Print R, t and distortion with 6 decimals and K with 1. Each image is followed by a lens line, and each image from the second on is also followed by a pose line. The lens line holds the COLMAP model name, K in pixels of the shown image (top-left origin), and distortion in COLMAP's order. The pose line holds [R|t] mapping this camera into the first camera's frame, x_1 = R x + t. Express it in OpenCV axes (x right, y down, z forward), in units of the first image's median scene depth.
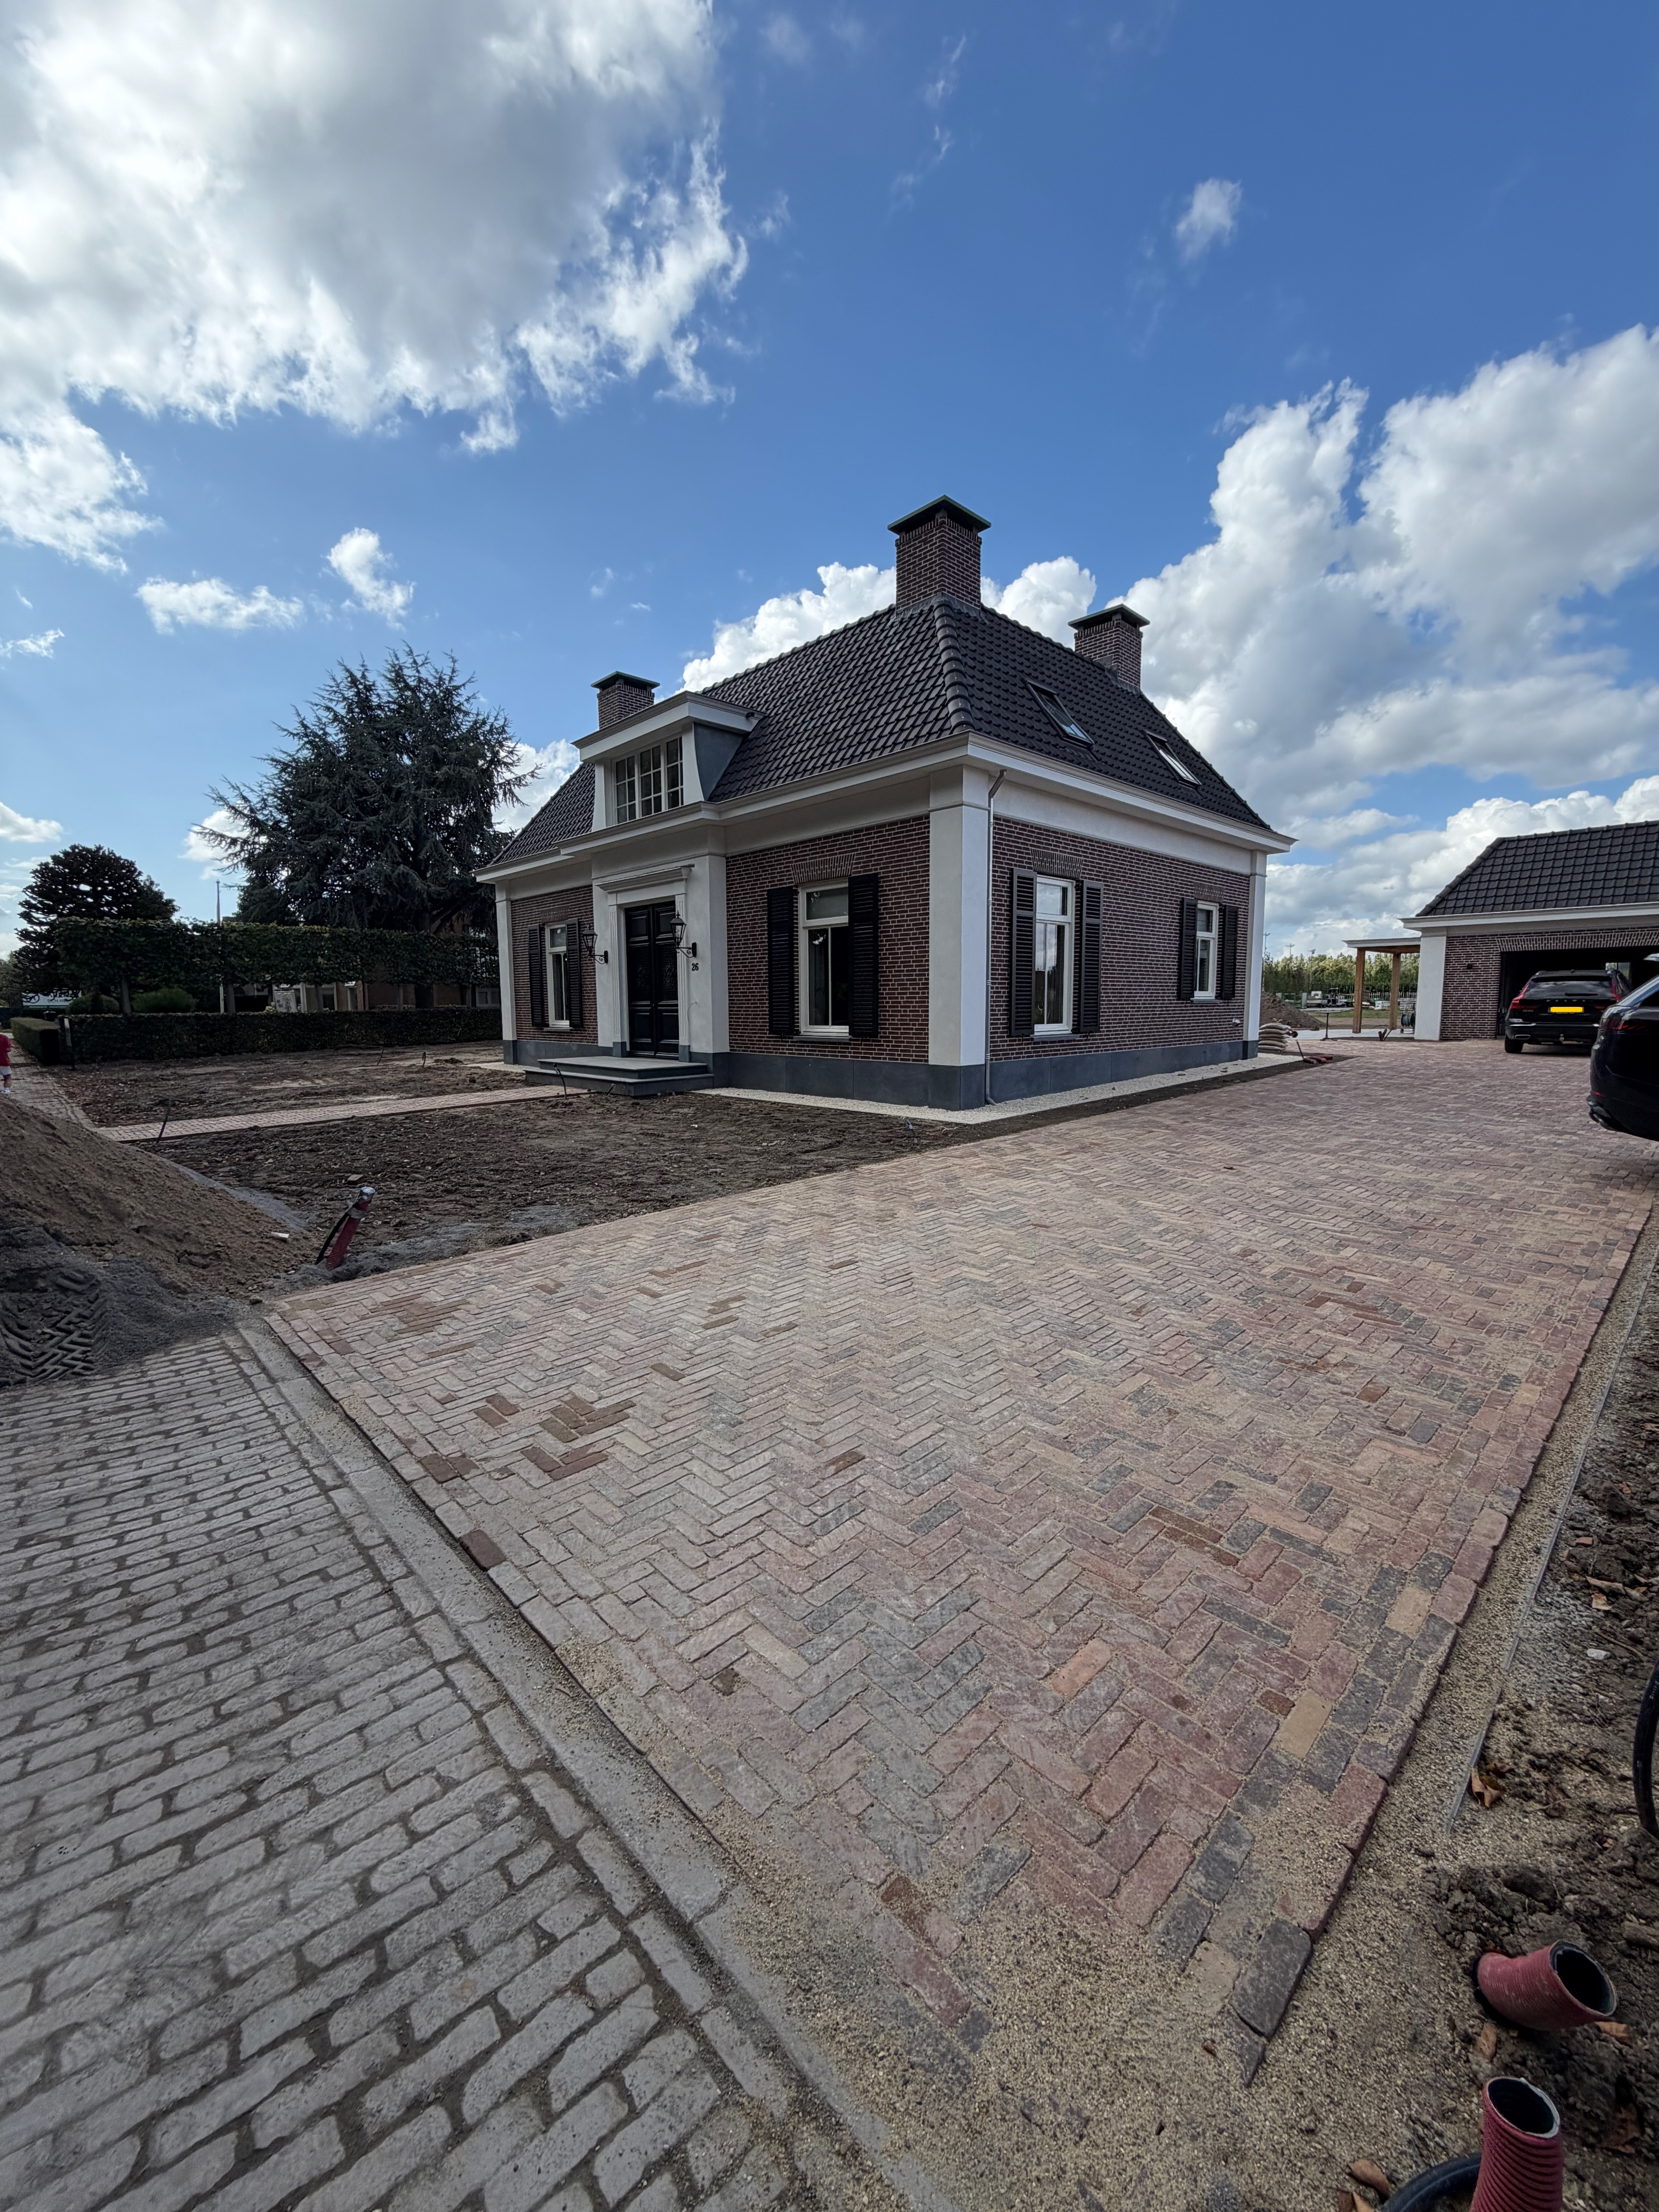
lens RADIAL K [[885.2, 0, 832.9], [0, 885.2, 1094.8], [0, 0, 1]] dist [0.002783, -0.000079]
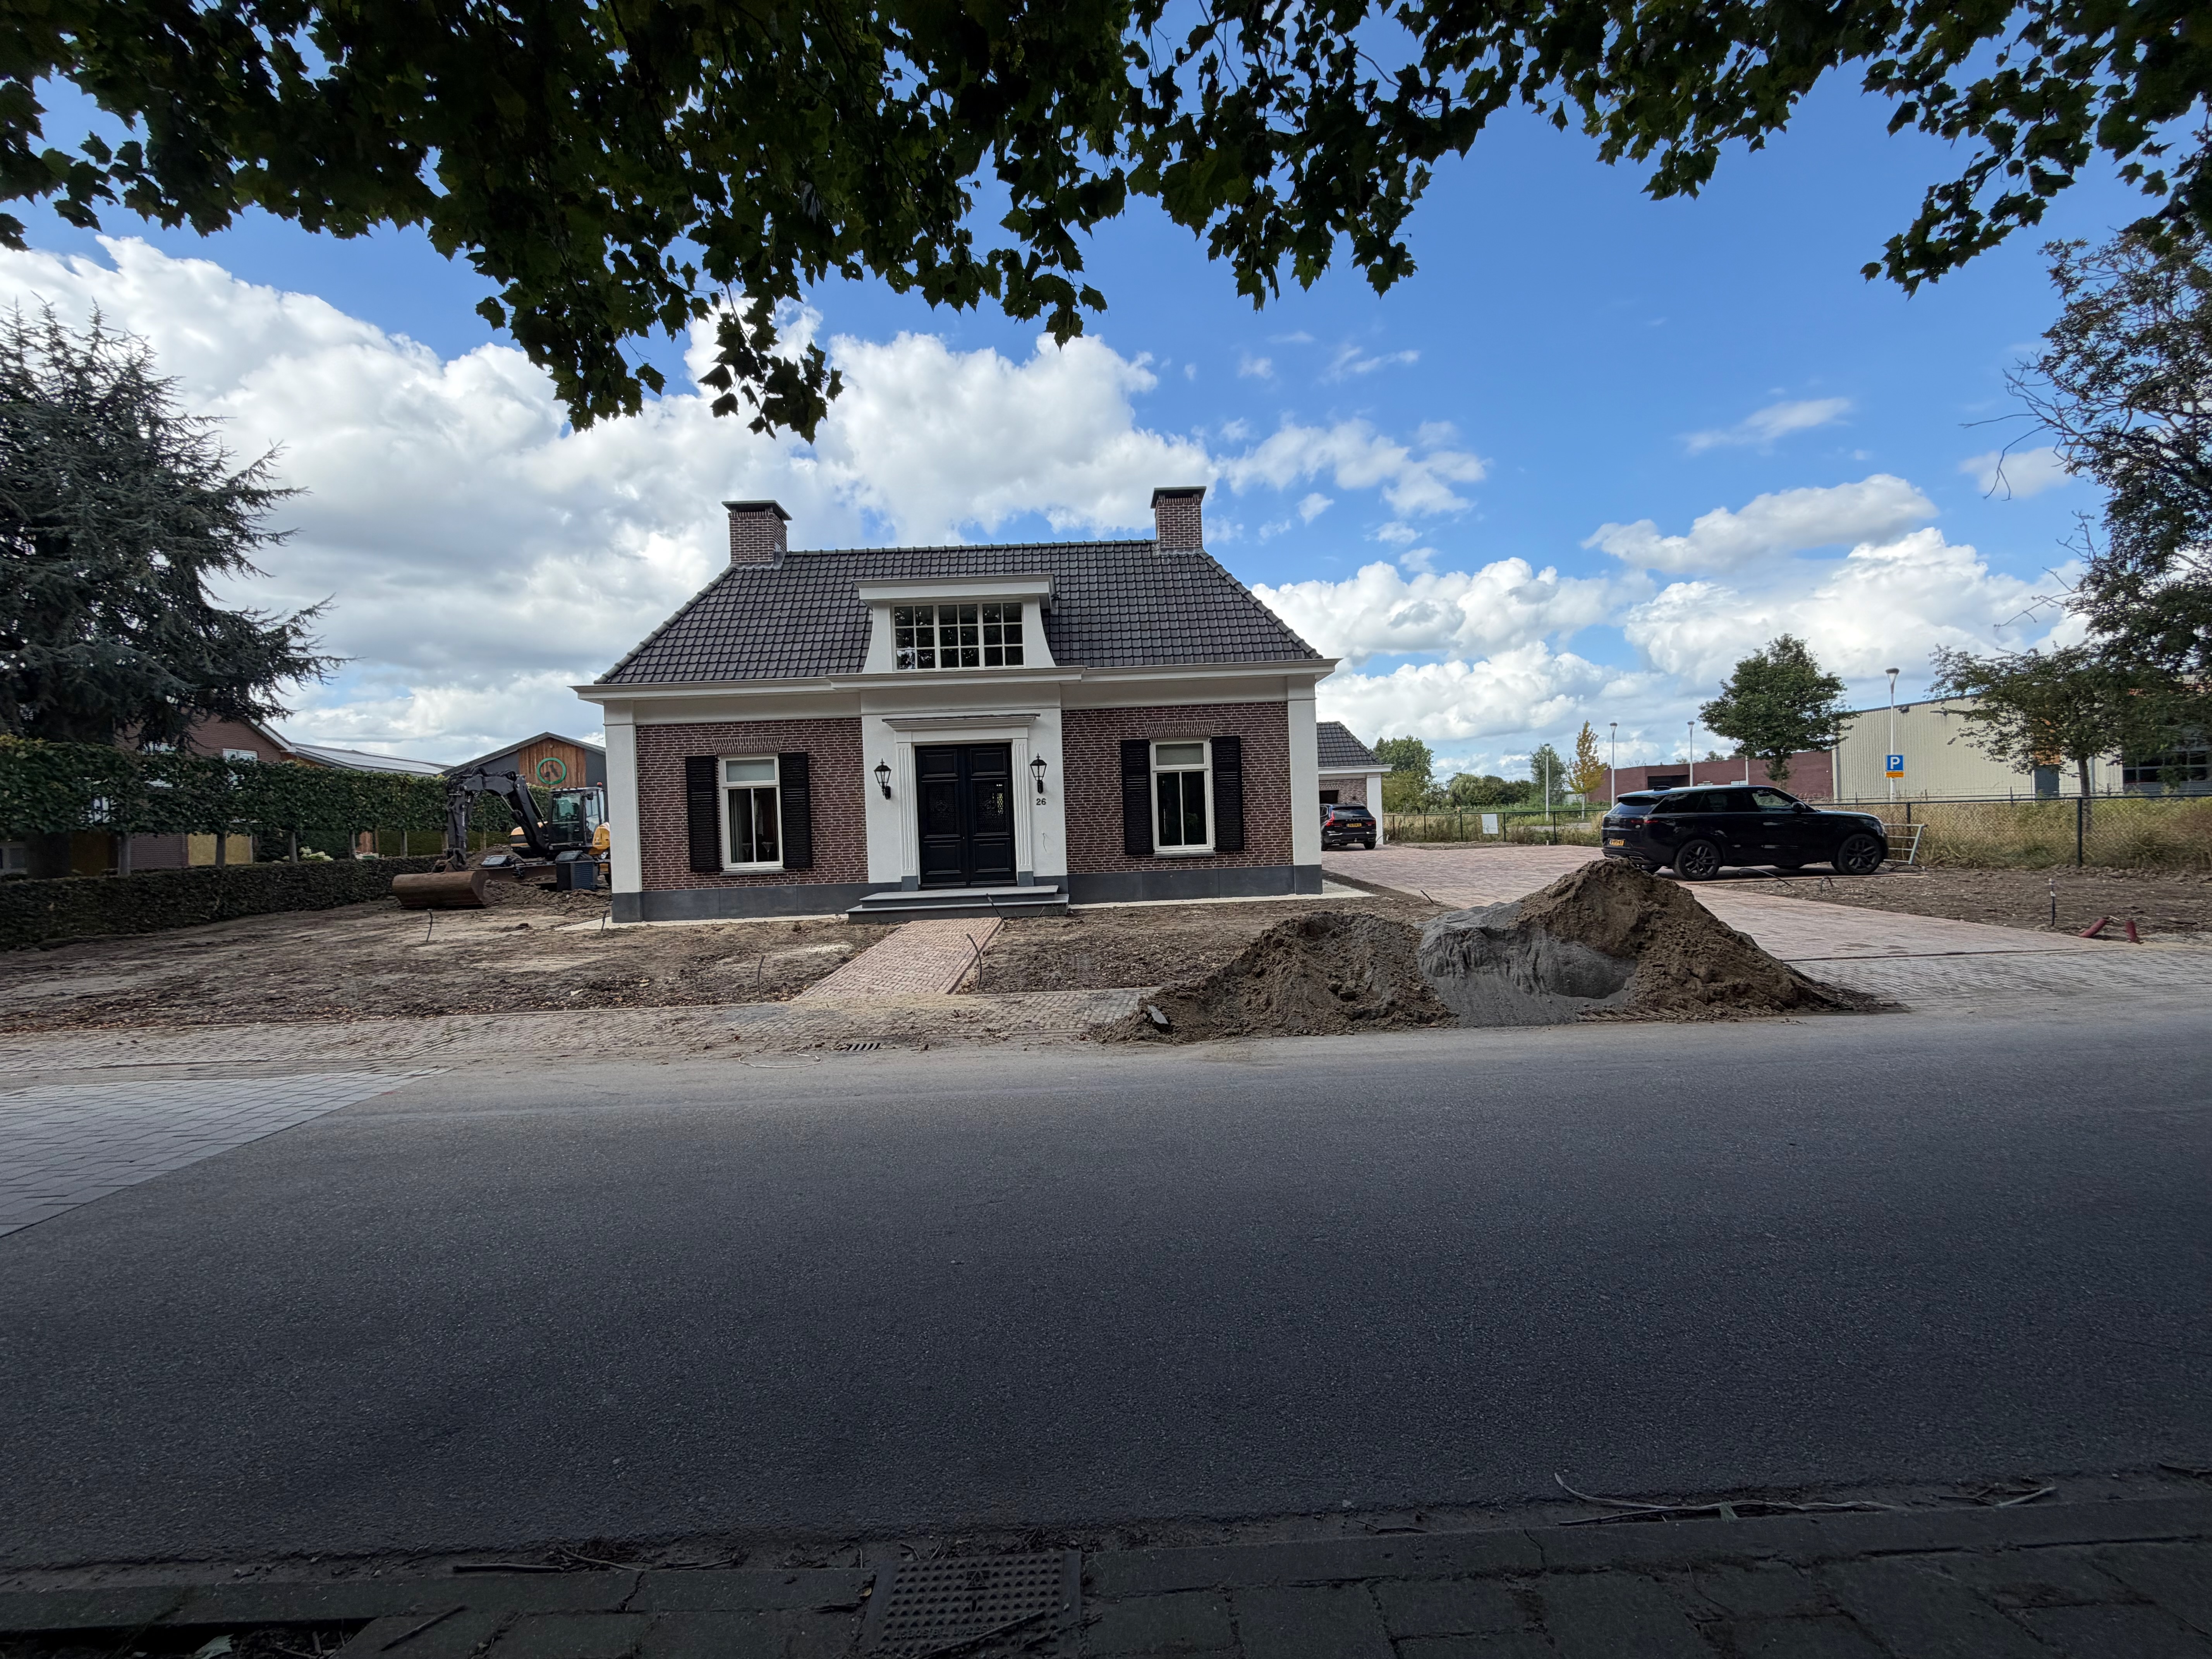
lens RADIAL K [[885.2, 0, 1108.5], [0, 885.2, 849.6], [0, 0, 1]] dist [0.002783, -0.000079]
pose [[0.678386, -0.042398, 0.733481, -0.772792], [0.108587, 0.993155, -0.043023, -0.019672], [-0.726637, 0.108833, 0.678347, 0.135187]]
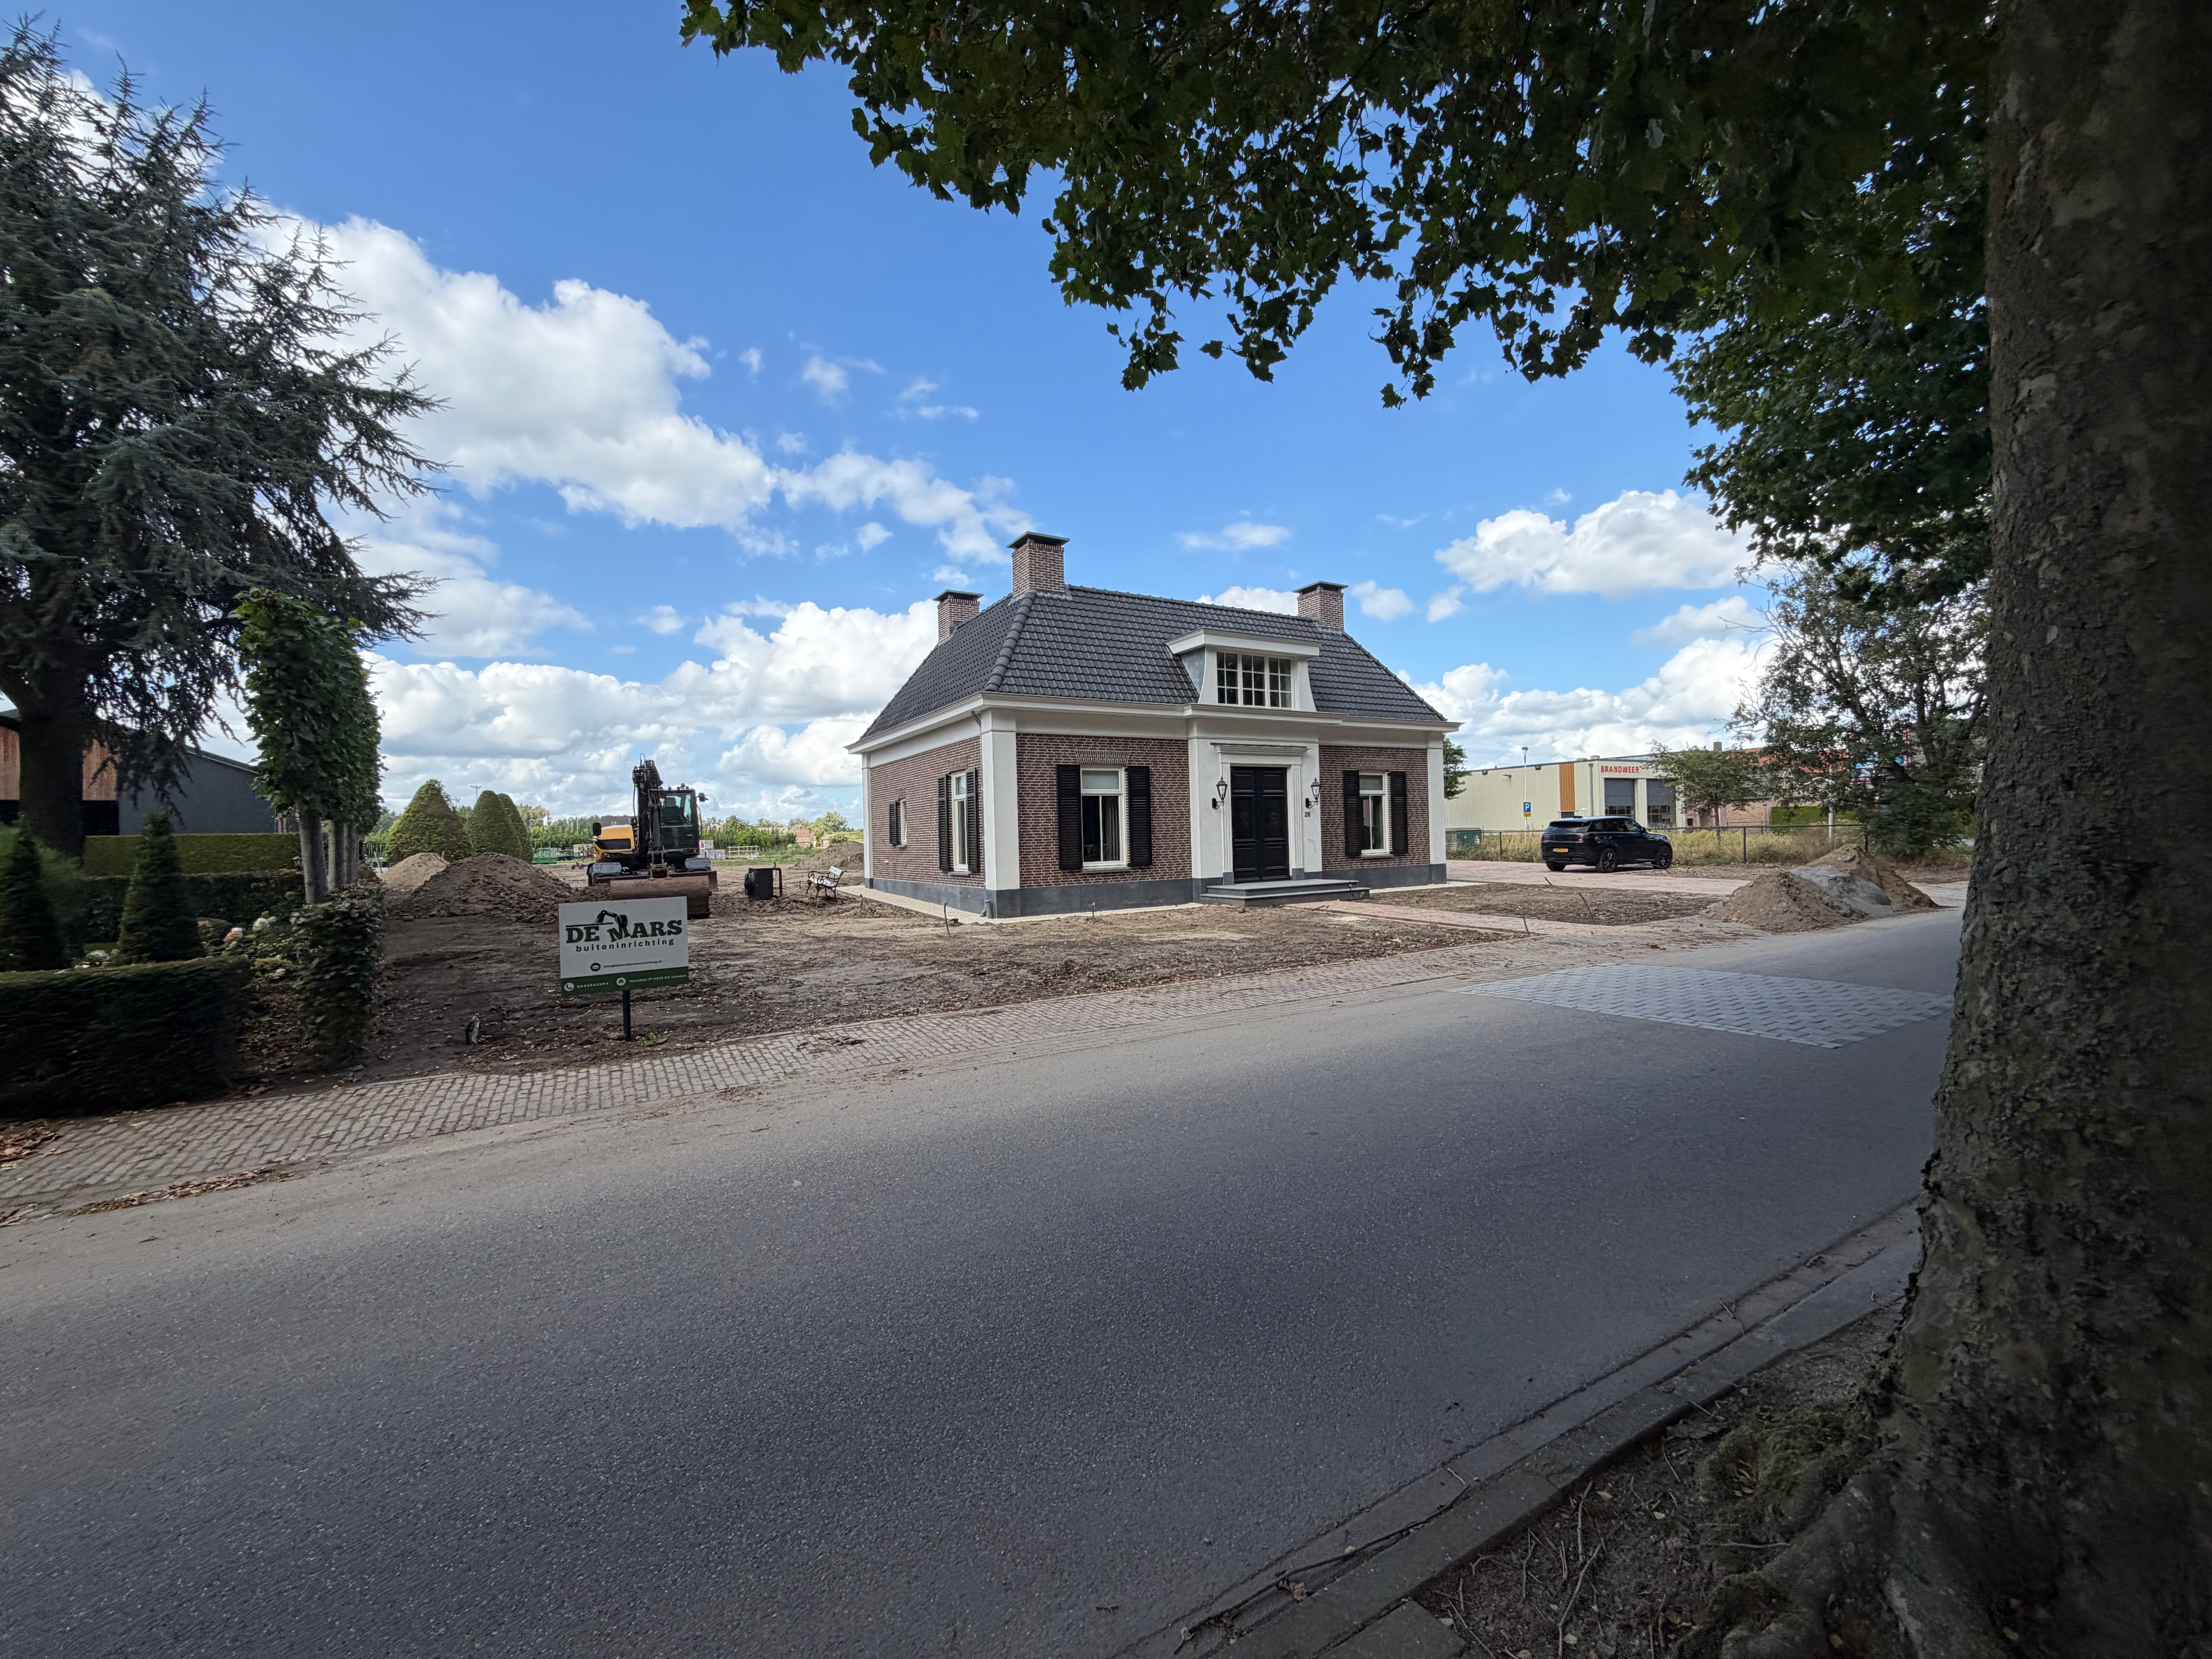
lens RADIAL K [[885.2, 0, 1117.0], [0, 885.2, 863.0], [0, 0, 1]] dist [0.002783, -0.000079]
pose [[0.230464, -0.028444, 0.972665, -1.377525], [0.123965, 0.992287, -0.000355, -0.084291], [-0.965152, 0.120658, 0.232213, 0.798295]]
